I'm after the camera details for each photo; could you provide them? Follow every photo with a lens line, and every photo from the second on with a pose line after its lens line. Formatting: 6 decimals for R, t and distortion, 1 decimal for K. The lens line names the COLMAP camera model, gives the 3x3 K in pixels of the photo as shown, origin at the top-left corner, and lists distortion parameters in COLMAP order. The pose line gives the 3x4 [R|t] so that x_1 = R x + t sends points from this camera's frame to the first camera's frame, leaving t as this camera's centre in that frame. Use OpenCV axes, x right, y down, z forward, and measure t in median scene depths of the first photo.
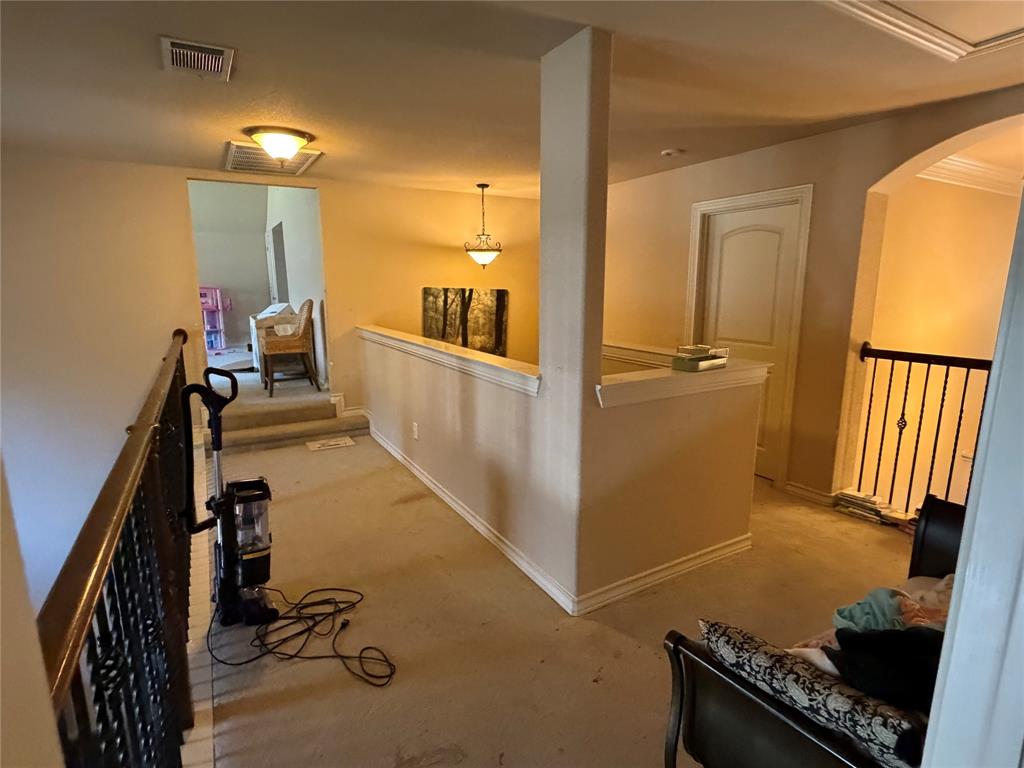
lens RADIAL K [[523.7, 0, 511.5], [0, 523.7, 383.5], [0, 0, 1]] dist [-0.017268, -0.000004]
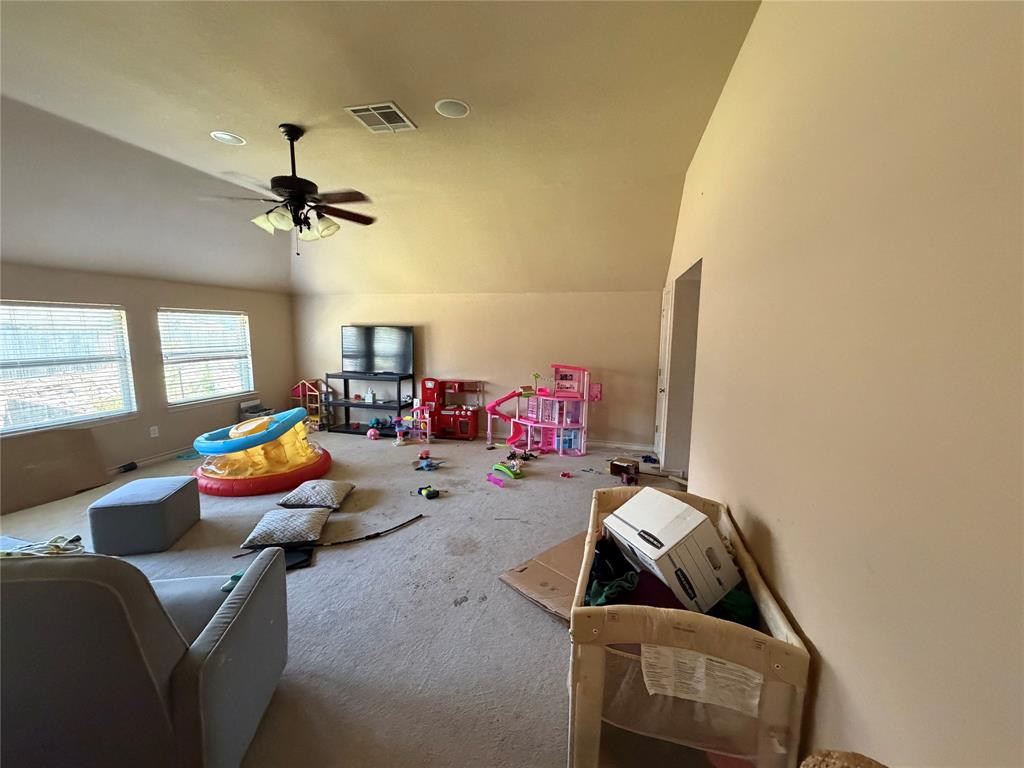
lens RADIAL K [[415.4, 0, 509.2], [0, 415.4, 386.0], [0, 0, 1]] dist [0.001842, 0.001045]
pose [[0.713788, 0.107826, -0.692011, -0.409073], [-0.144749, 0.989456, 0.004869, -0.248580], [0.685240, 0.096692, 0.721870, 0.870001]]
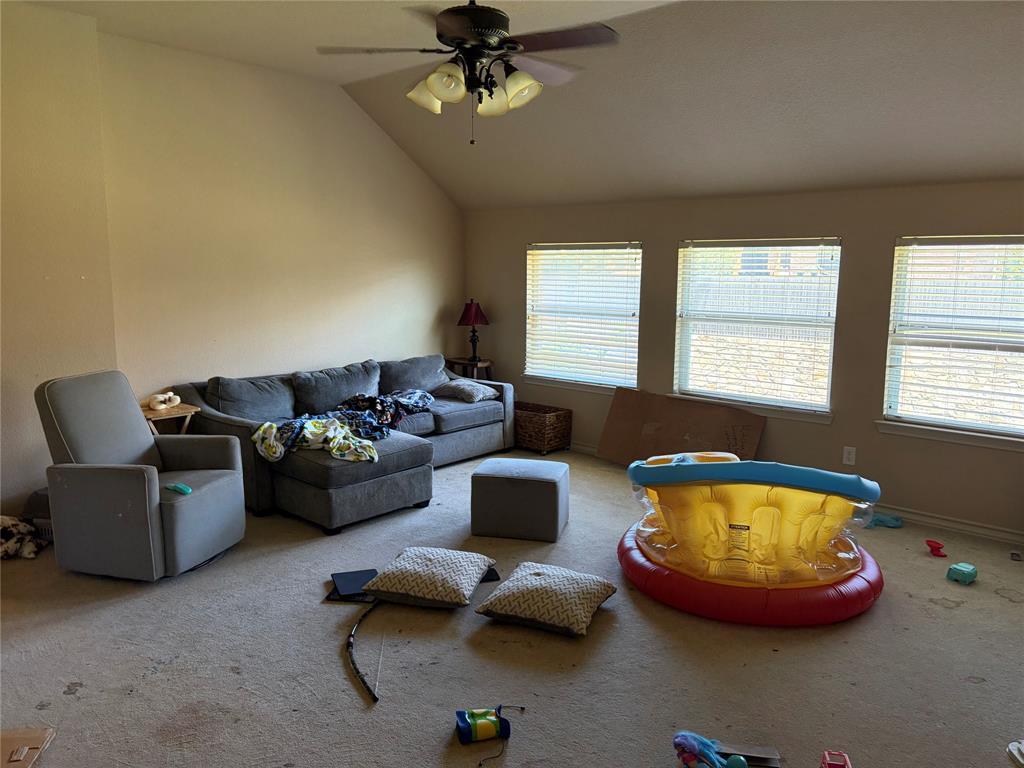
lens RADIAL K [[777.1, 0, 512.8], [0, 777.1, 379.1], [0, 0, 1]] dist [-0.011756, -0.003322]
pose [[-0.949362, 0.047756, -0.310535, -1.066695], [-0.057754, 0.945013, 0.321893, -0.477352], [0.308832, 0.323528, -0.894401, 2.049547]]
